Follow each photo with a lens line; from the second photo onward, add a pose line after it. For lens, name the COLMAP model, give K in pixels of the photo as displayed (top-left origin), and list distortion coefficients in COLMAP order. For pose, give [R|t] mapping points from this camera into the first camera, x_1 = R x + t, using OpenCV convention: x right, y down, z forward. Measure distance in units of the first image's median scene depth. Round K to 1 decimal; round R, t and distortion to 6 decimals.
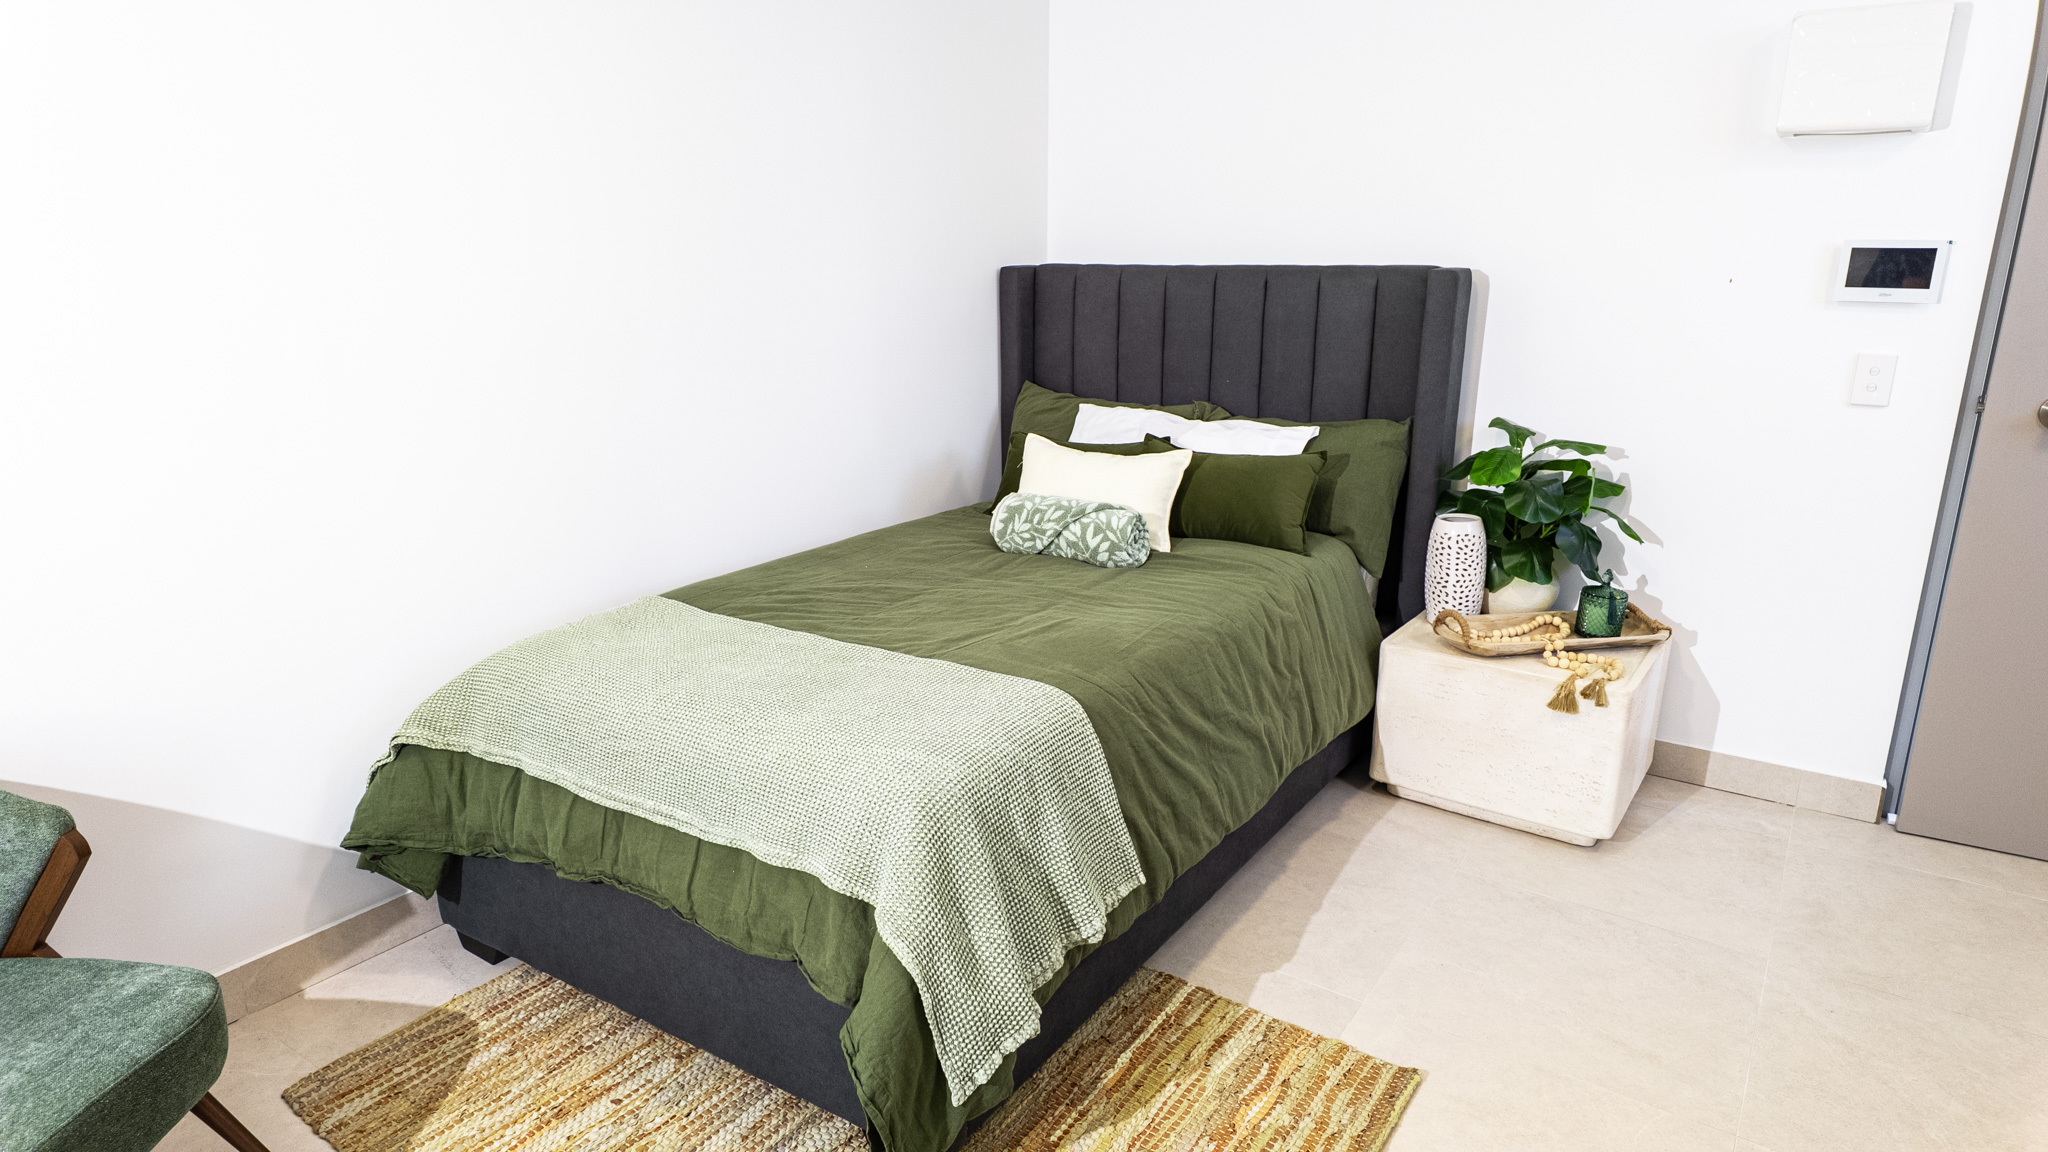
lens RADIAL K [[1197.1, 0, 1024.0], [0, 1197.1, 576.0], [0, 0, 1]] dist [0.113748, -0.155422]
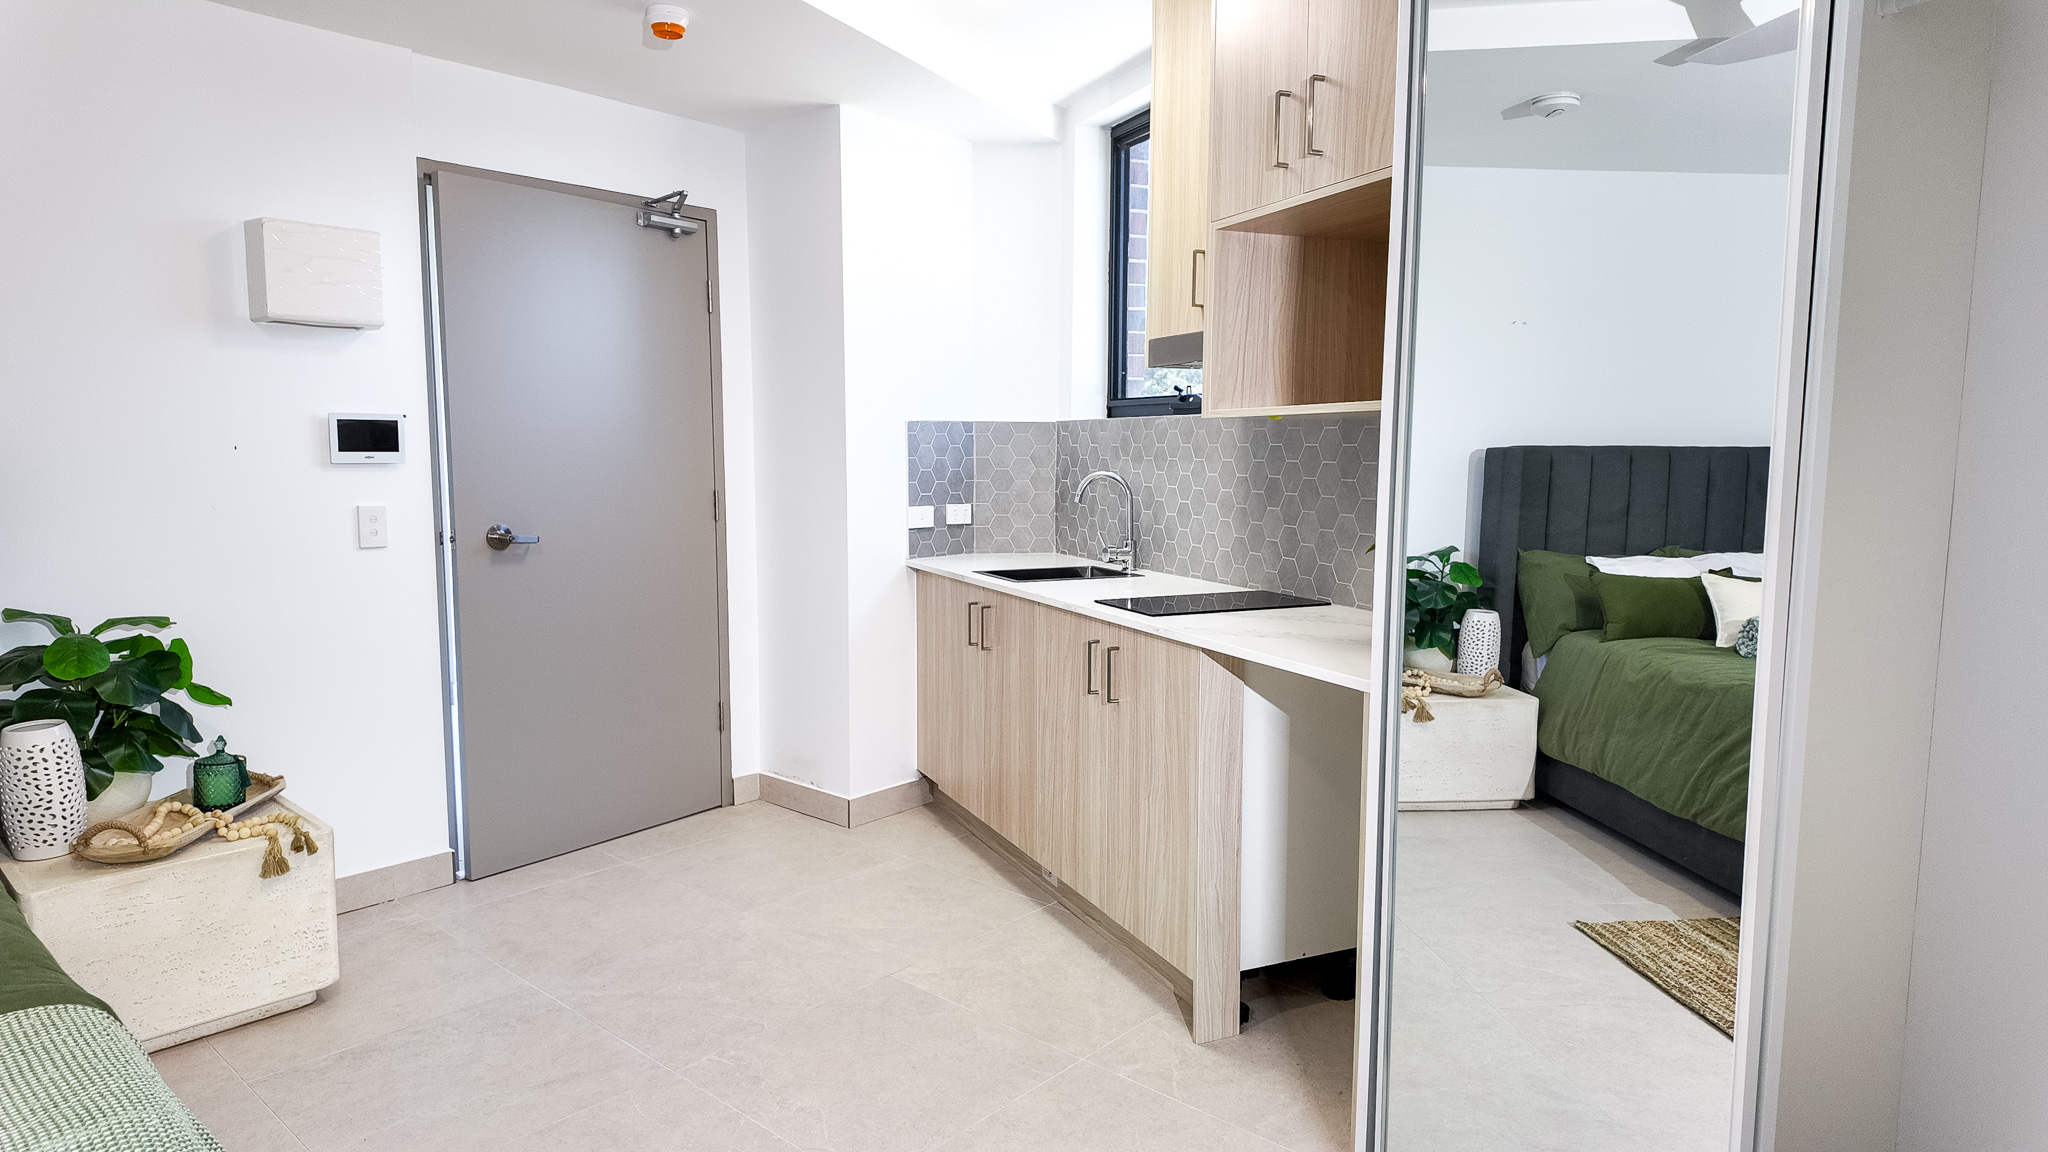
lens RADIAL K [[1197.1, 0, 1024.0], [0, 1197.1, 576.0], [0, 0, 1]] dist [0.113748, -0.155422]
pose [[0.077805, -0.098386, 0.992102, -0.436471], [0.261483, 0.962296, 0.074924, -0.033963], [-0.962067, 0.253589, 0.100598, 0.255155]]
